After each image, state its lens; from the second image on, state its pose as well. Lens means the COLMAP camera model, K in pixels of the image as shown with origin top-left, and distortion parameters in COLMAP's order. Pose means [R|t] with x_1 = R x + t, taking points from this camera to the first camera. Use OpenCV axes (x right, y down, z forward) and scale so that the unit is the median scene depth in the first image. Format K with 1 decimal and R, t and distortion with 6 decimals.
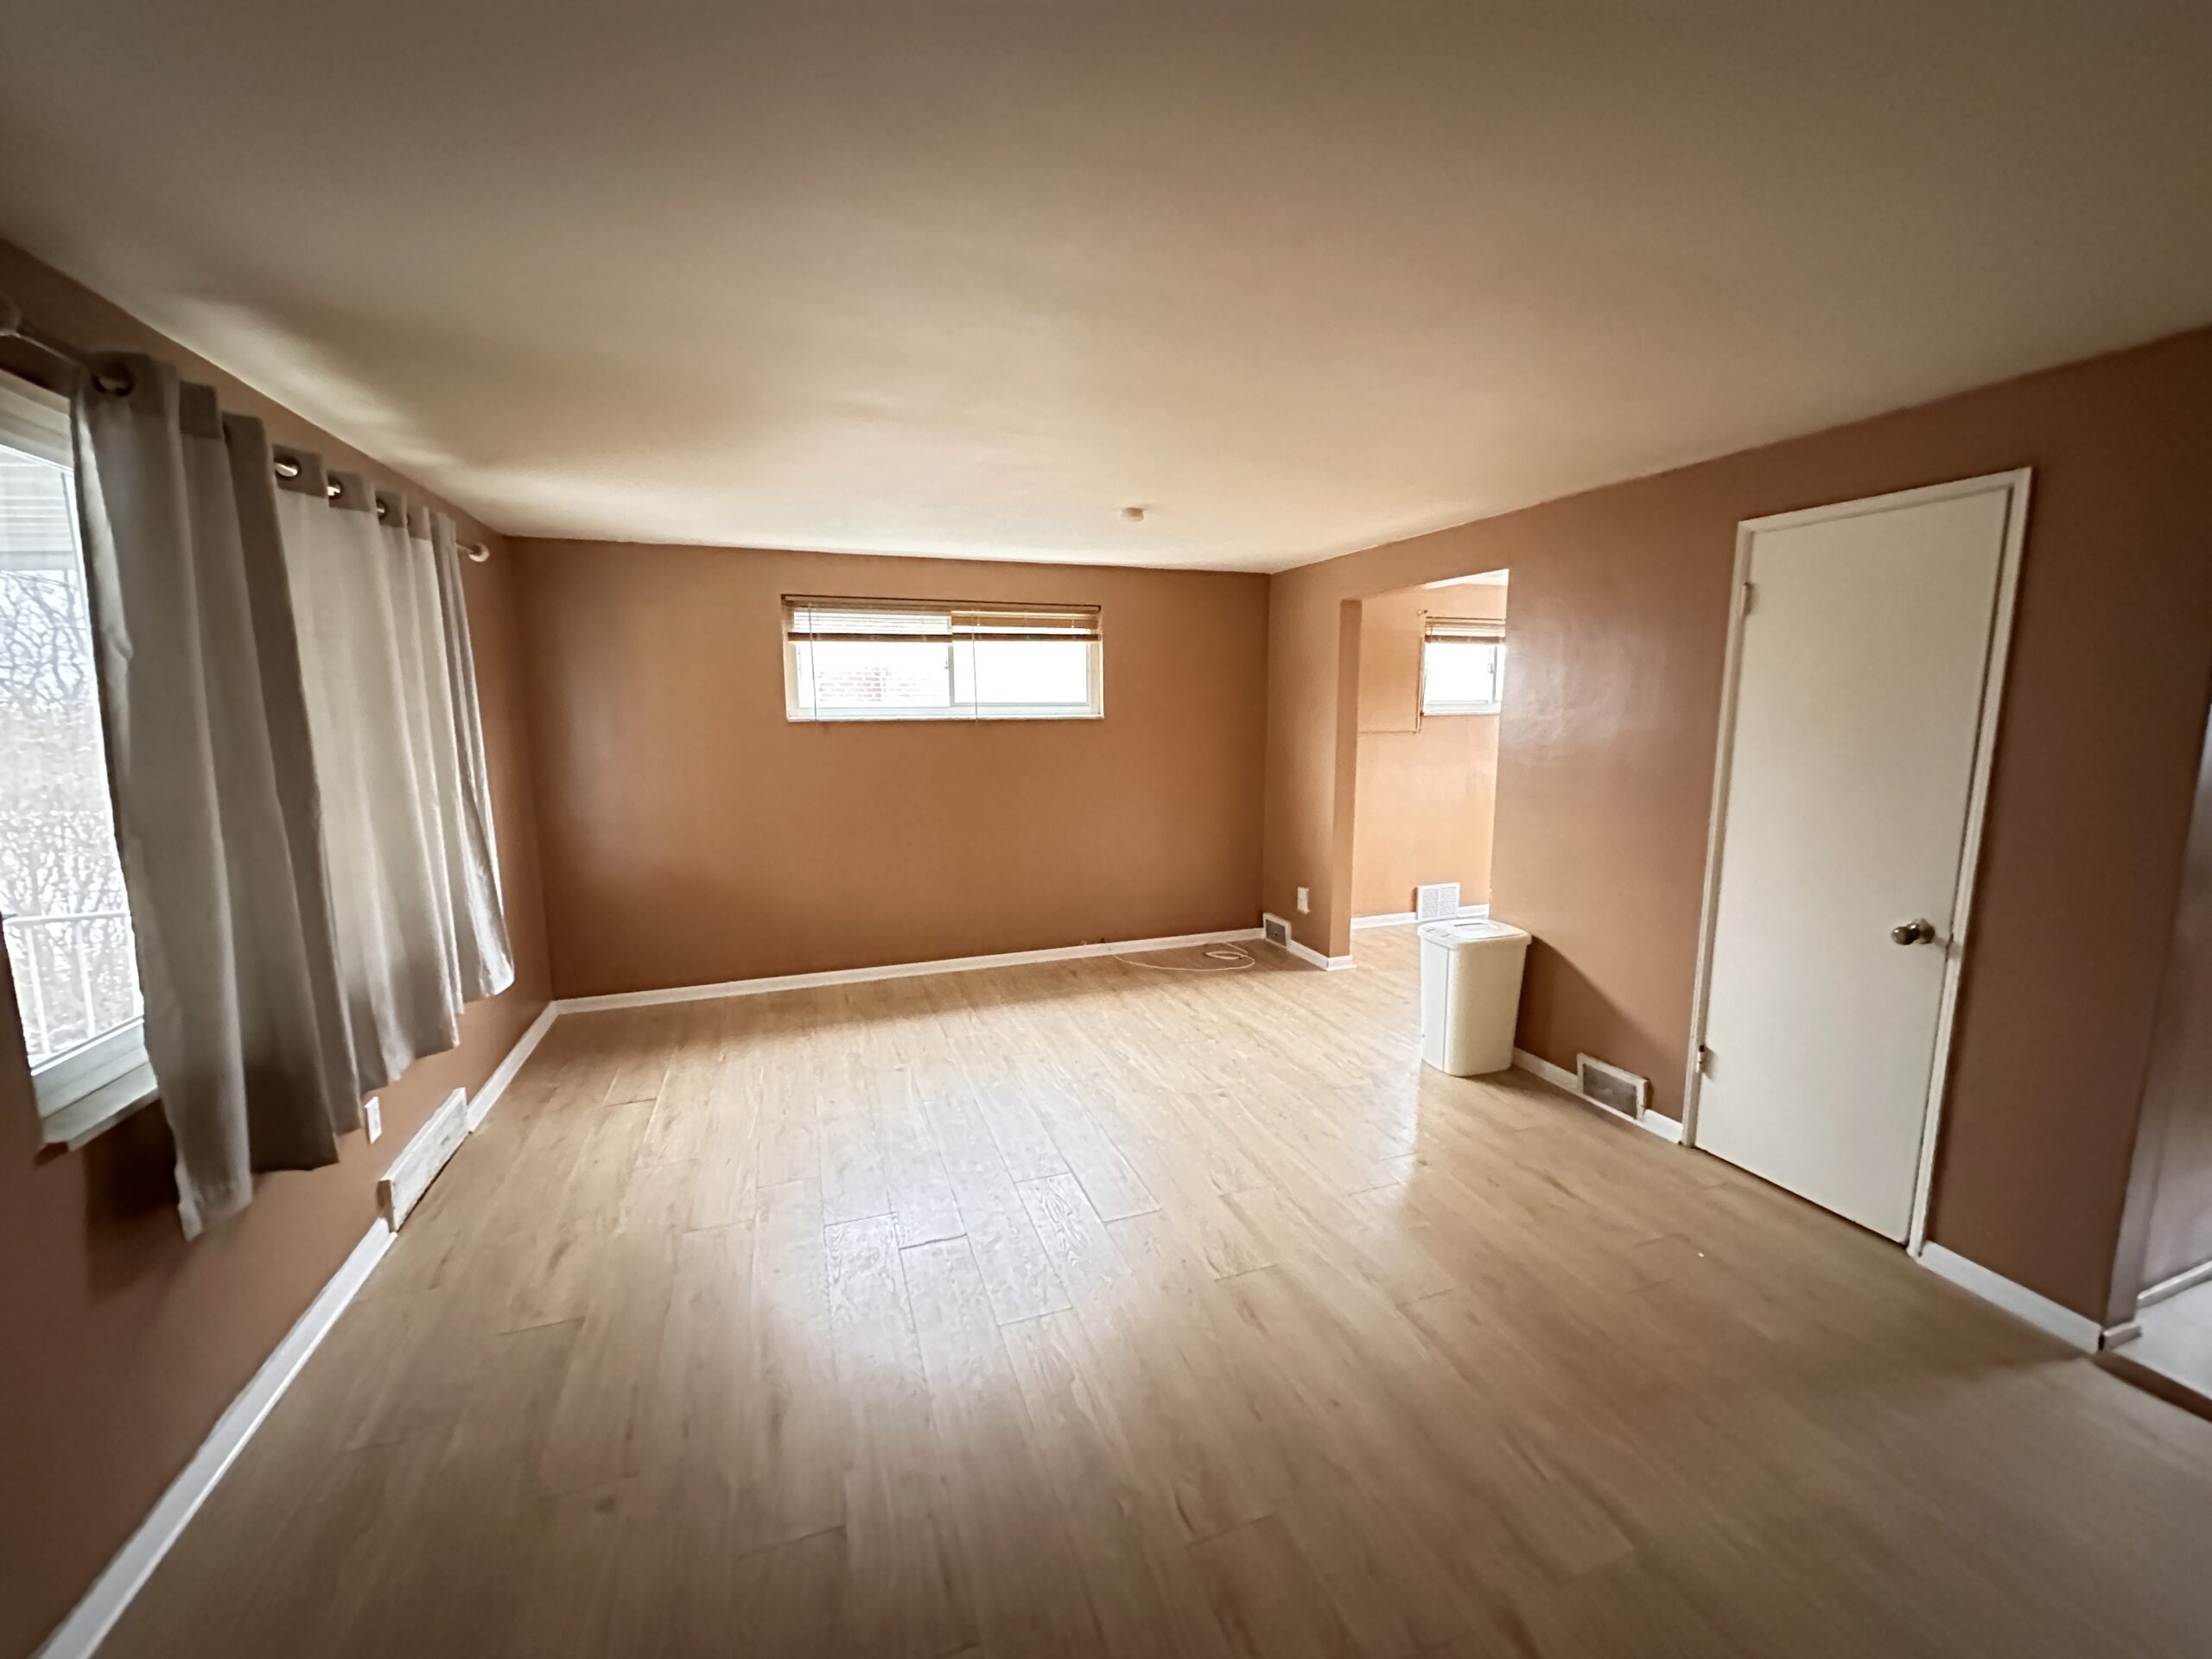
lens RADIAL K [[879.3, 0, 1106.0], [0, 879.3, 829.5], [0, 0, 1]] dist [-0.002156, -0.000402]
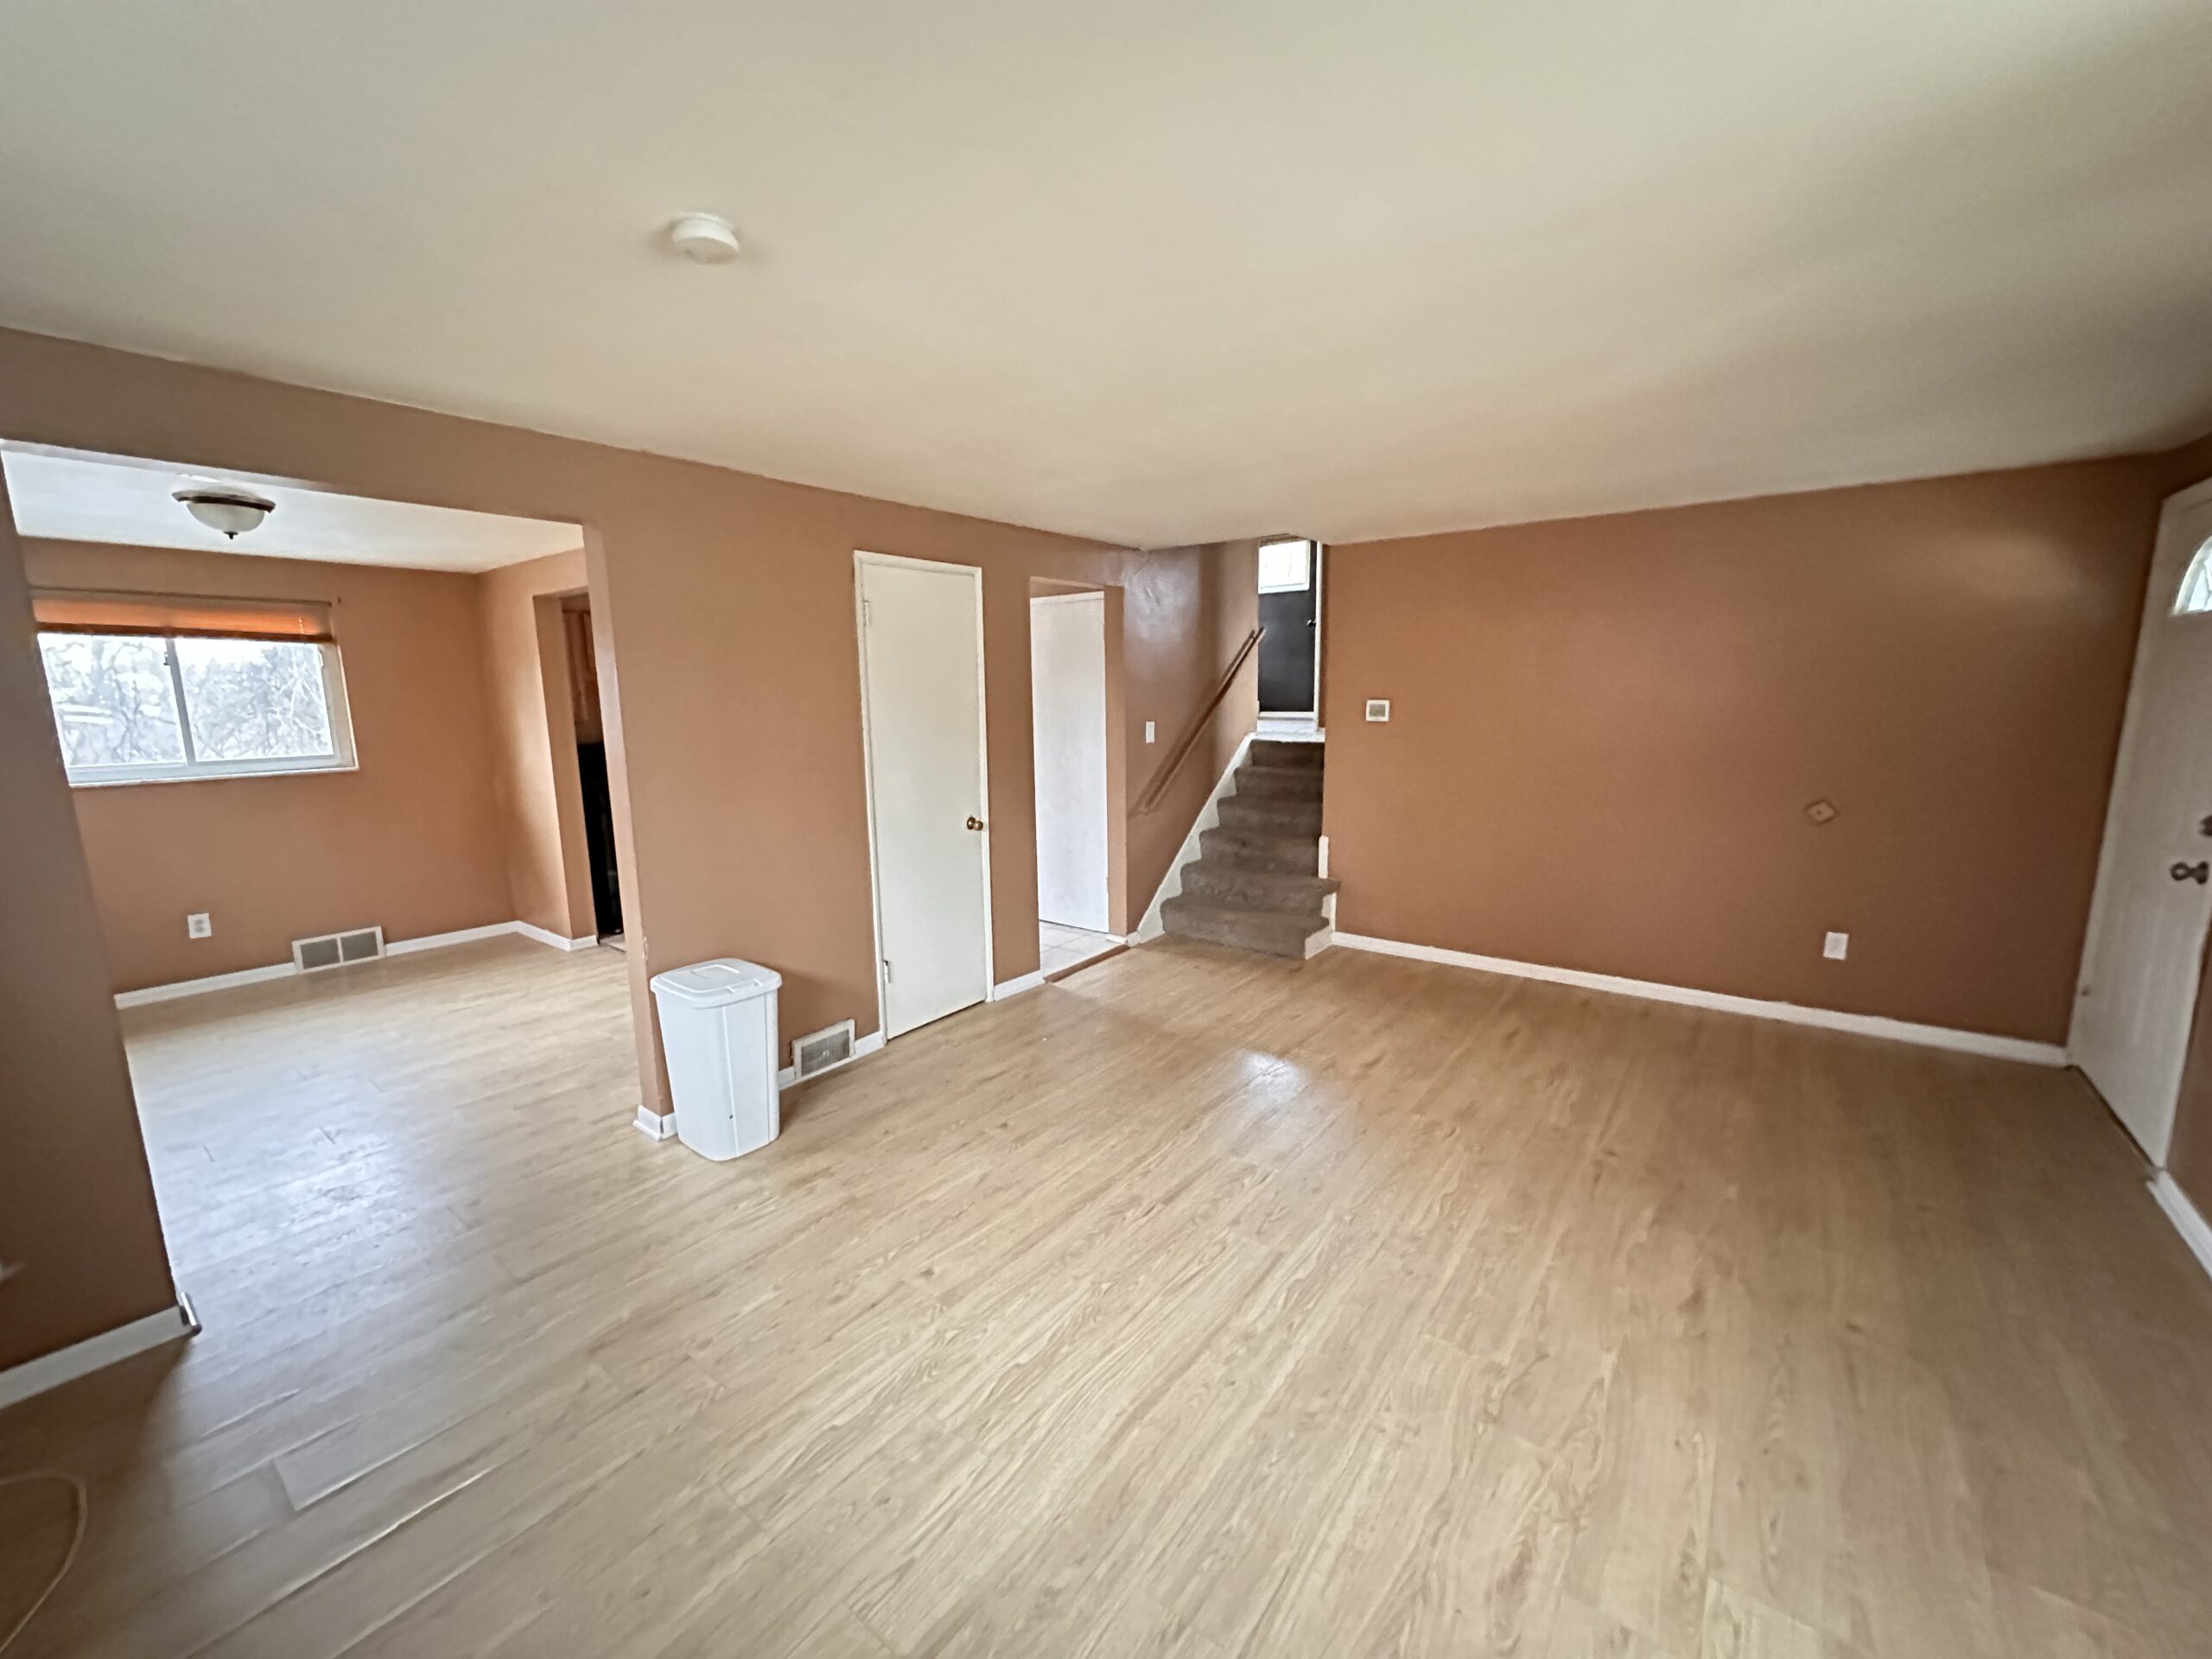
lens RADIAL K [[872.1, 0, 1106.0], [0, 872.1, 829.5], [0, 0, 1]] dist [-0.003554, -0.000509]
pose [[-0.539885, -0.123367, 0.832649, -0.377270], [0.138792, 0.962615, 0.232615, -0.134871], [-0.830217, 0.241151, -0.502579, 0.940129]]
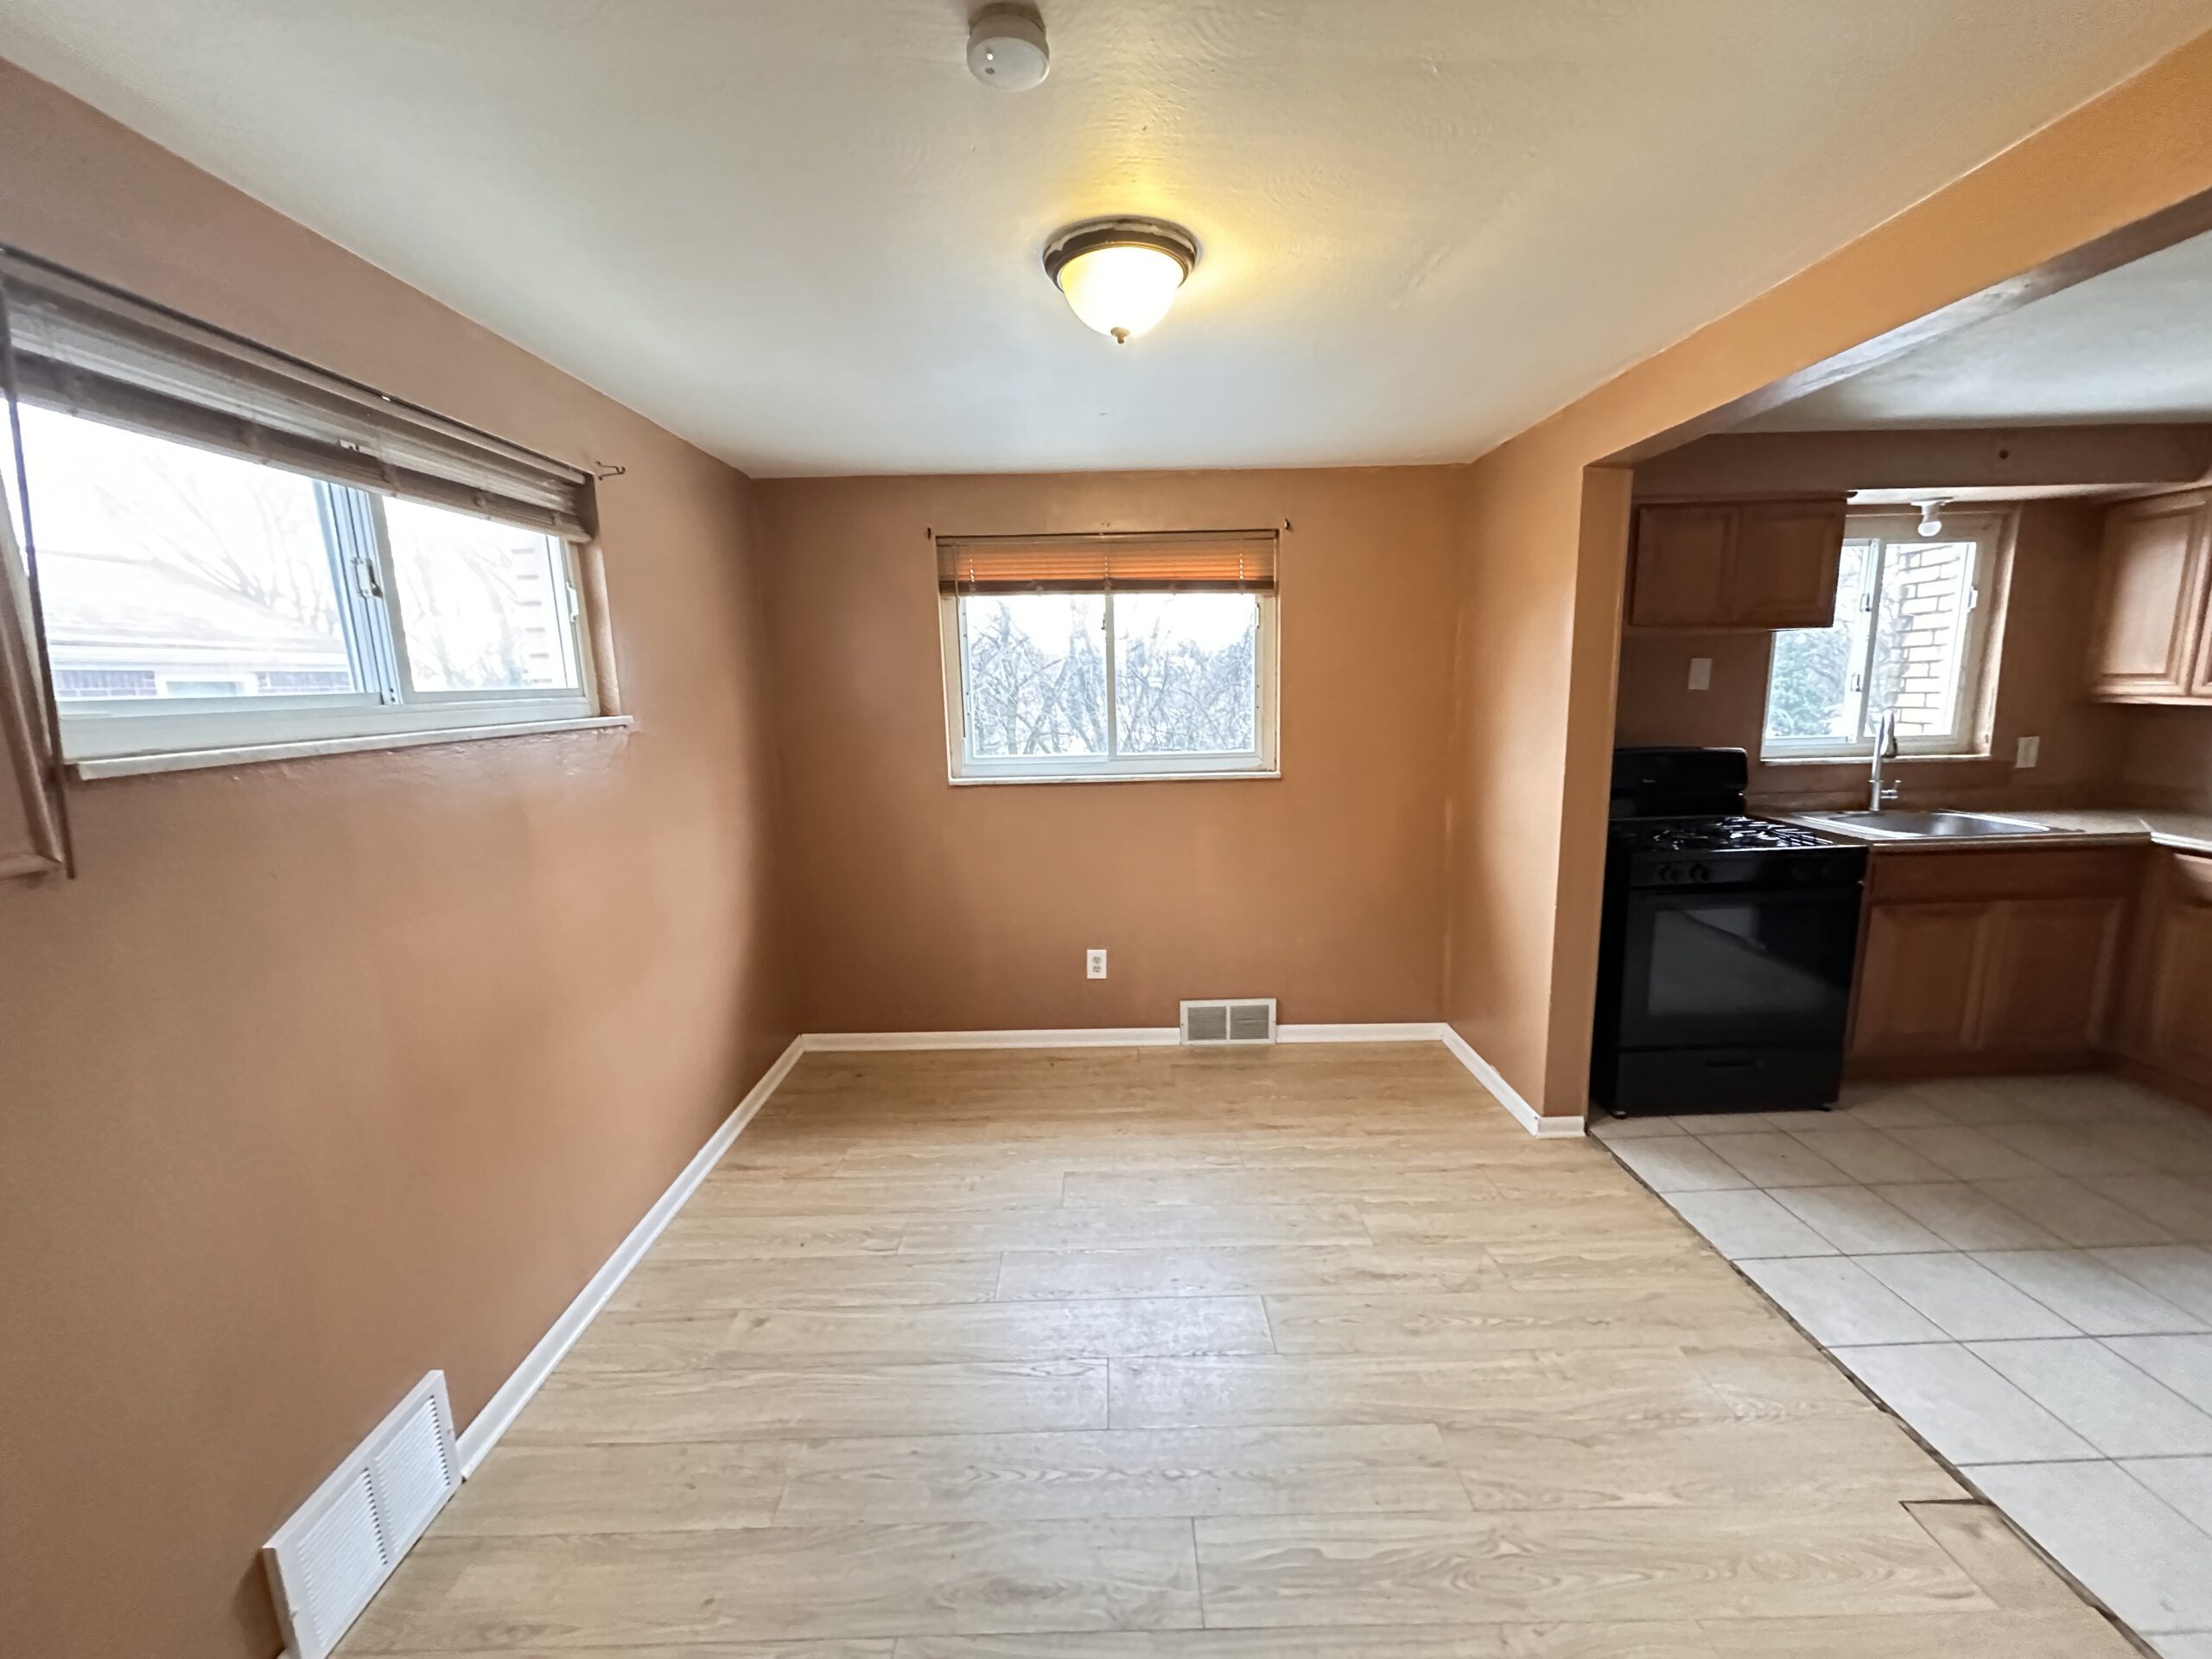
lens RADIAL K [[891.1, 0, 1106.0], [0, 891.1, 829.5], [0, 0, 1]] dist [-0.002112, -0.000135]
pose [[0.335904, -0.162153, 0.927834, 0.366010], [0.161461, 0.980401, 0.112886, -0.150613], [-0.927954, 0.111890, 0.355502, 1.034556]]
